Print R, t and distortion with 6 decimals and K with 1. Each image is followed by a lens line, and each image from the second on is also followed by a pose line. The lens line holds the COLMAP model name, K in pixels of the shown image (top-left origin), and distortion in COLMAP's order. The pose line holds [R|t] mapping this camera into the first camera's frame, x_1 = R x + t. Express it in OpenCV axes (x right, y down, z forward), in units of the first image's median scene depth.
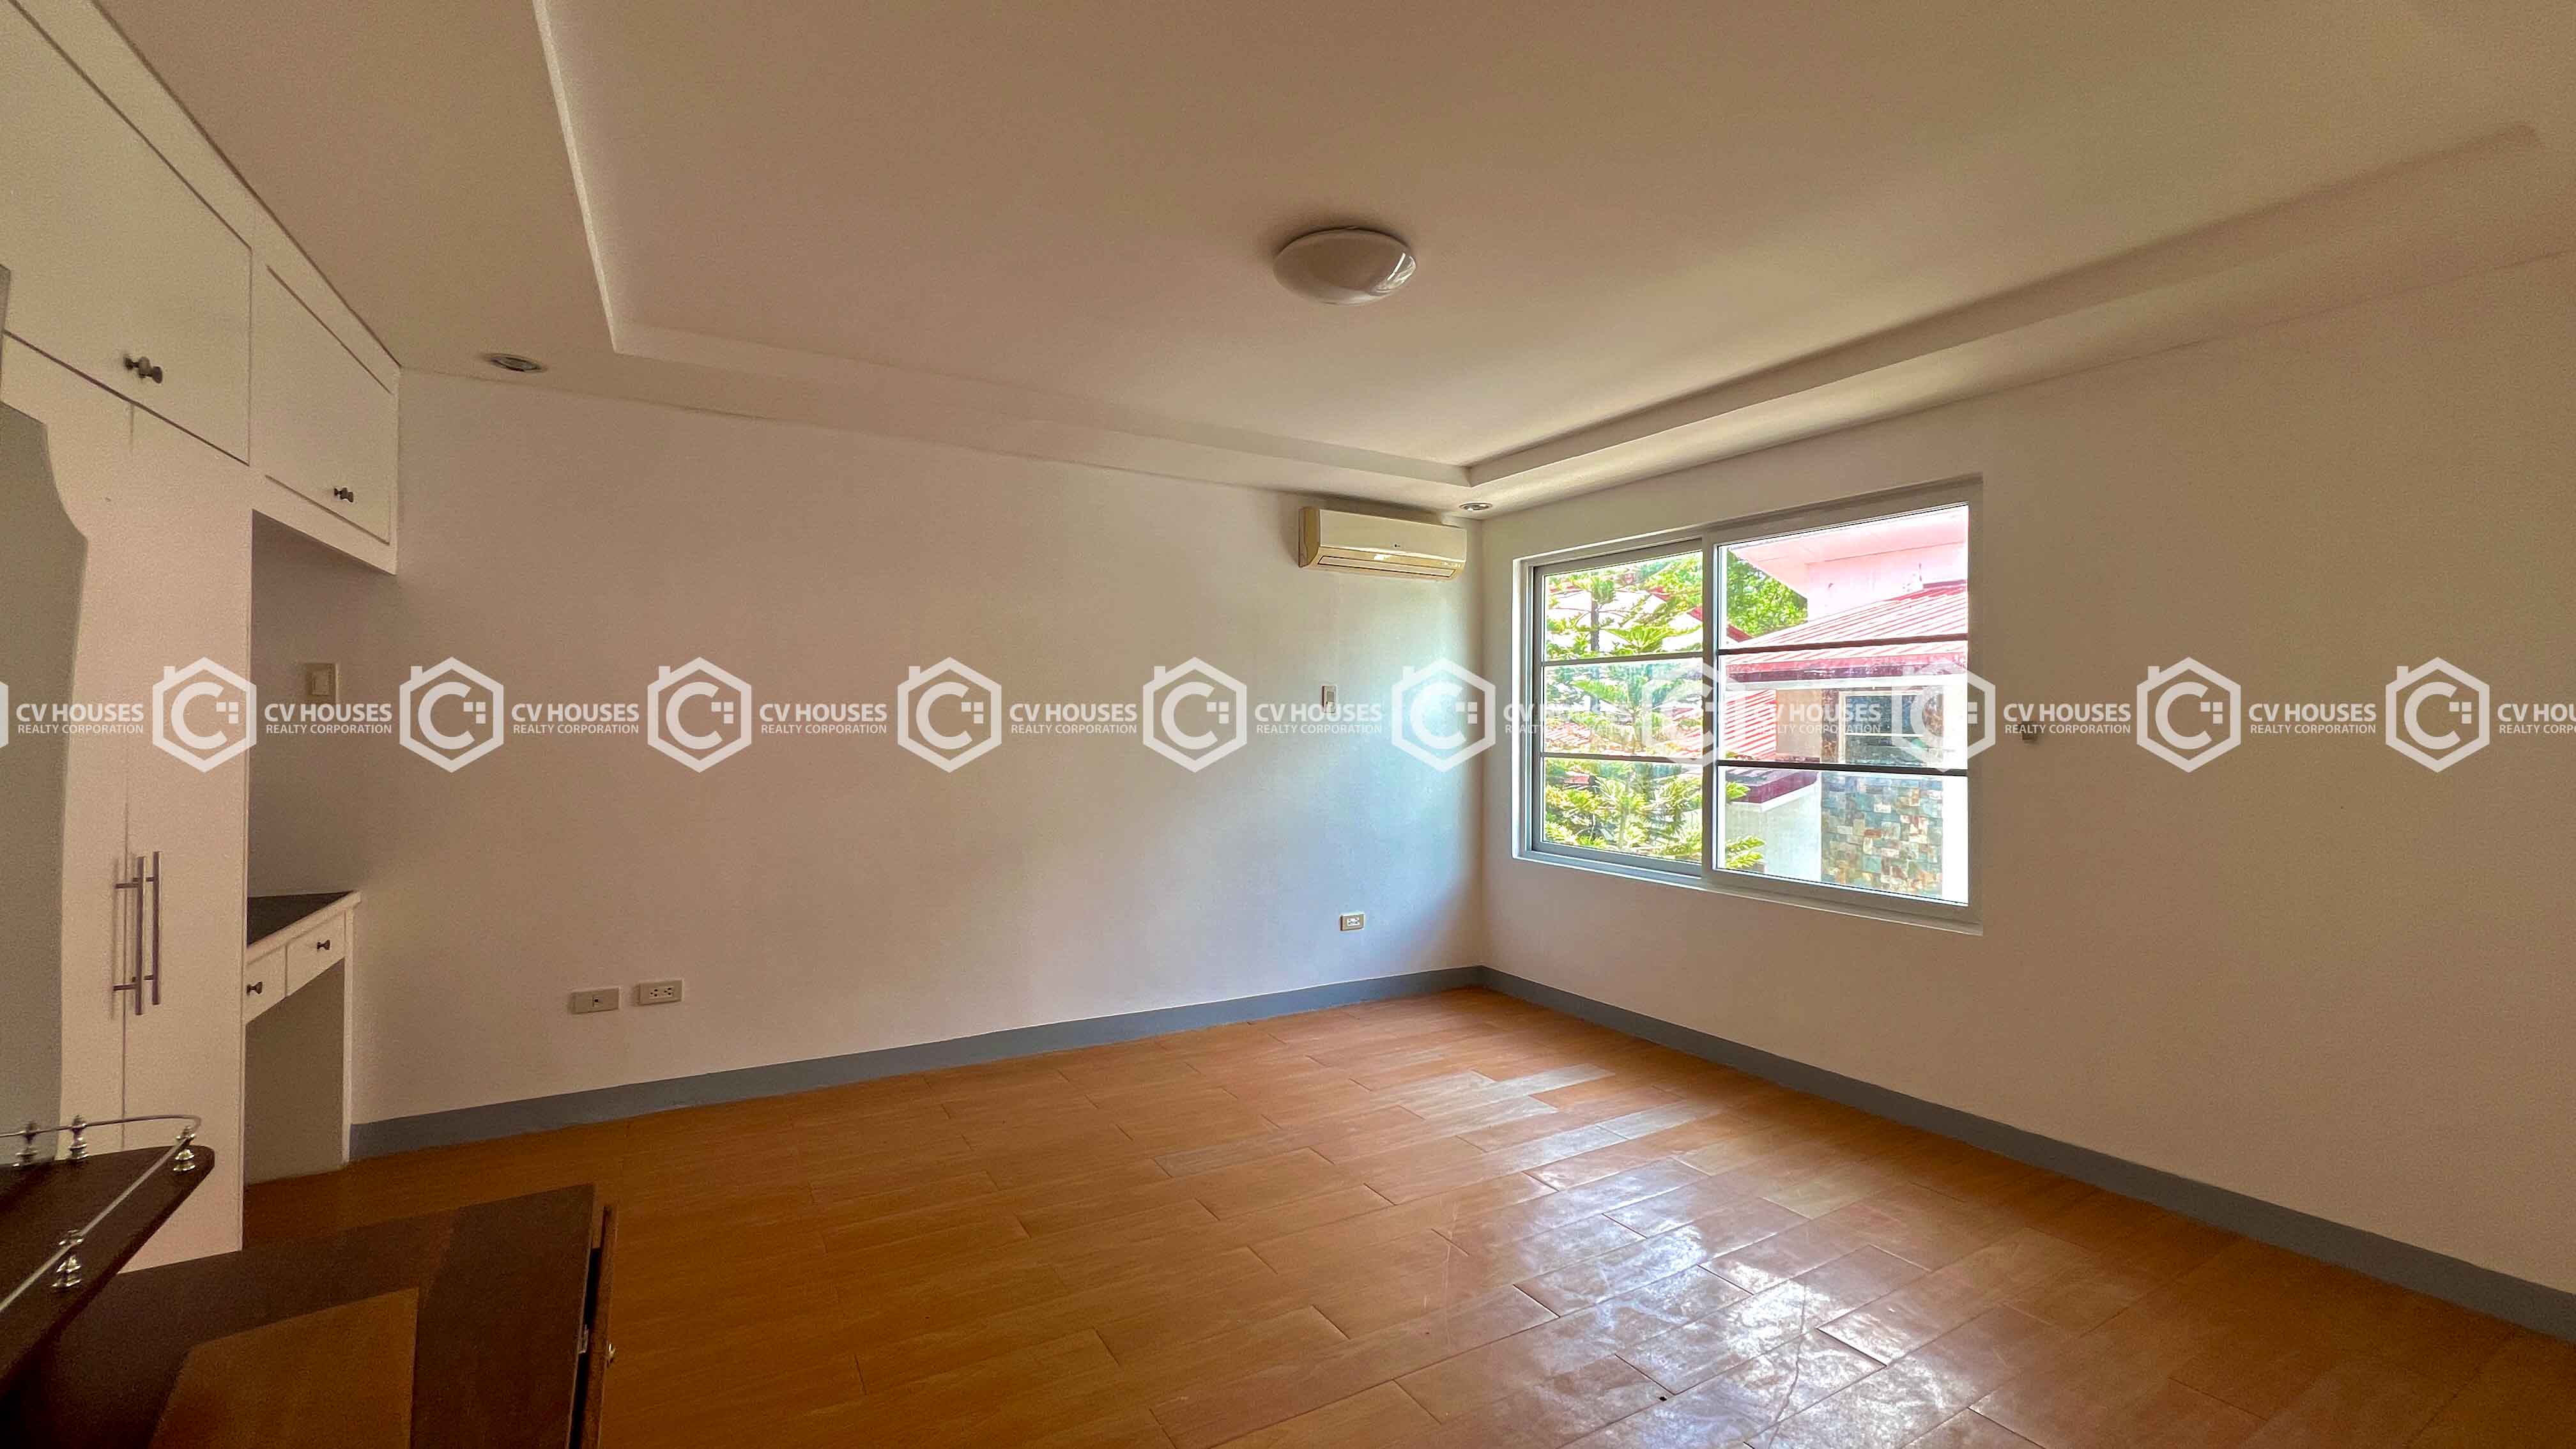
lens RADIAL K [[1039.6, 0, 1288.0], [0, 1039.6, 724.5], [0, 0, 1]] dist [-0.000078, -0.000005]
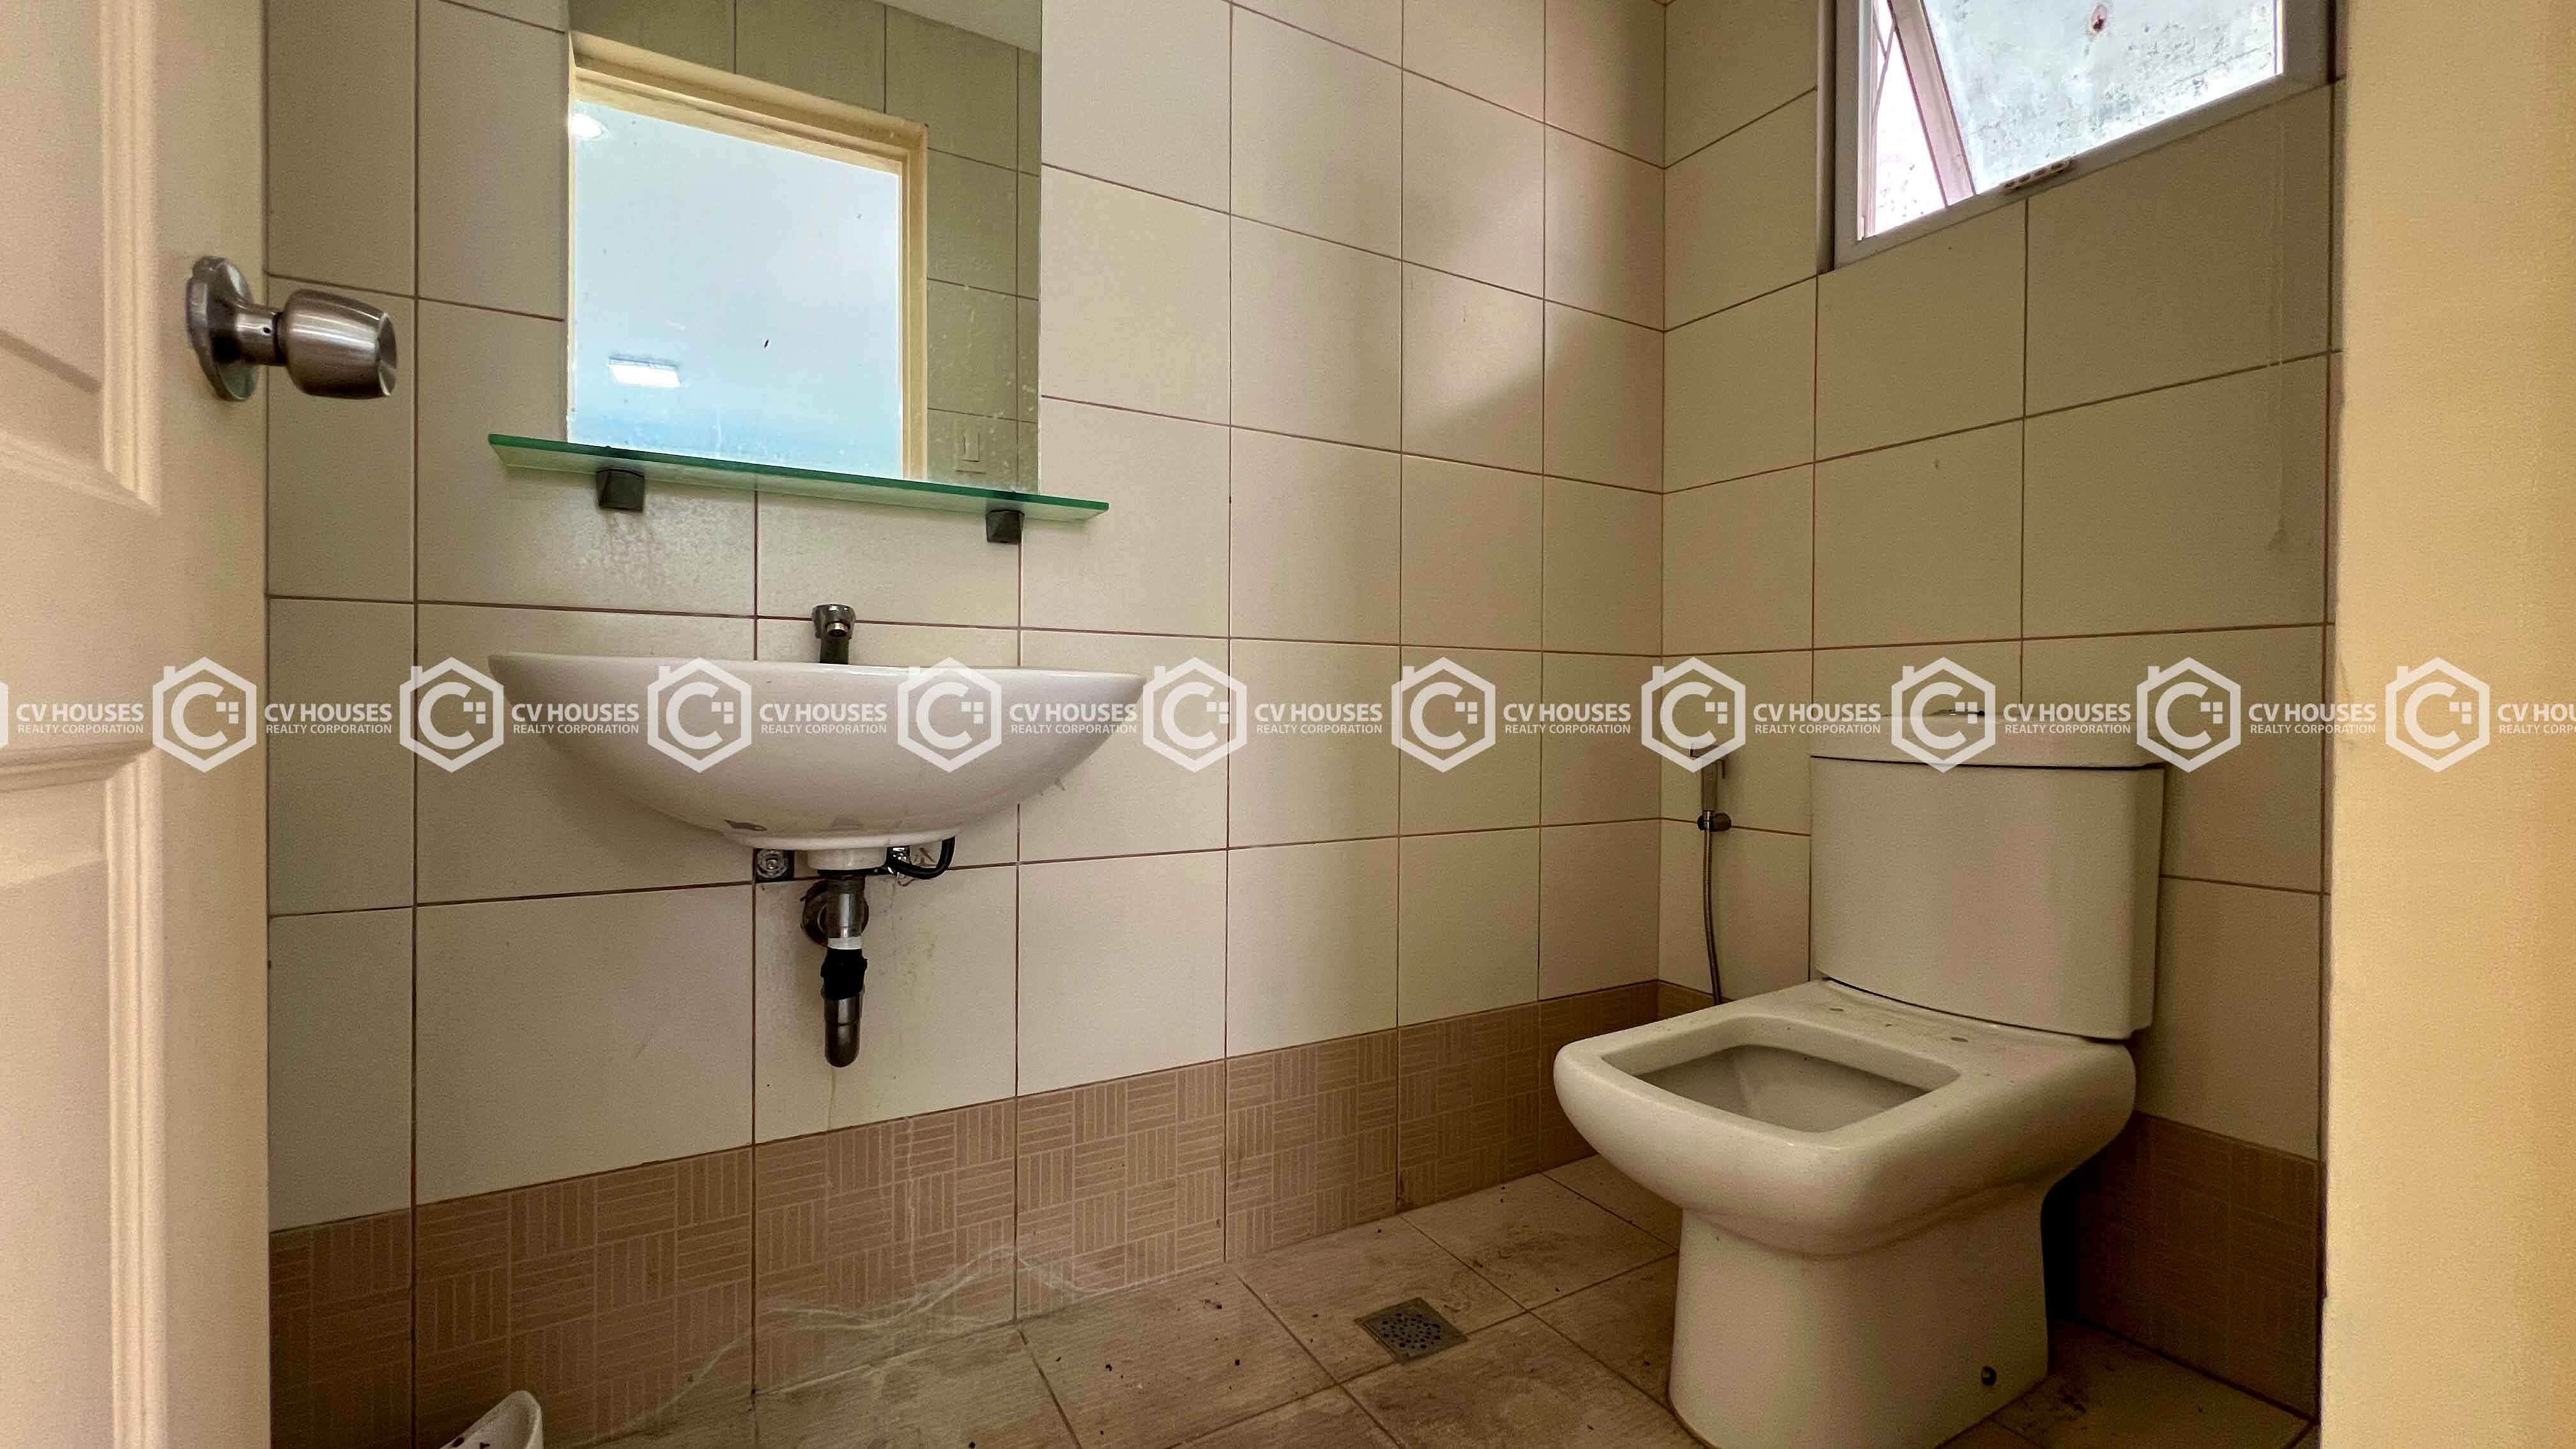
lens RADIAL K [[1033.8, 0, 1288.0], [0, 1033.8, 724.5], [0, 0, 1]] dist [-0.000091, 0.000020]
pose [[0.999993, -0.000480, -0.003770, -0.952418], [0.000481, 1.000000, 0.000027, -0.000192], [0.003770, -0.000029, 0.999993, -0.003250]]
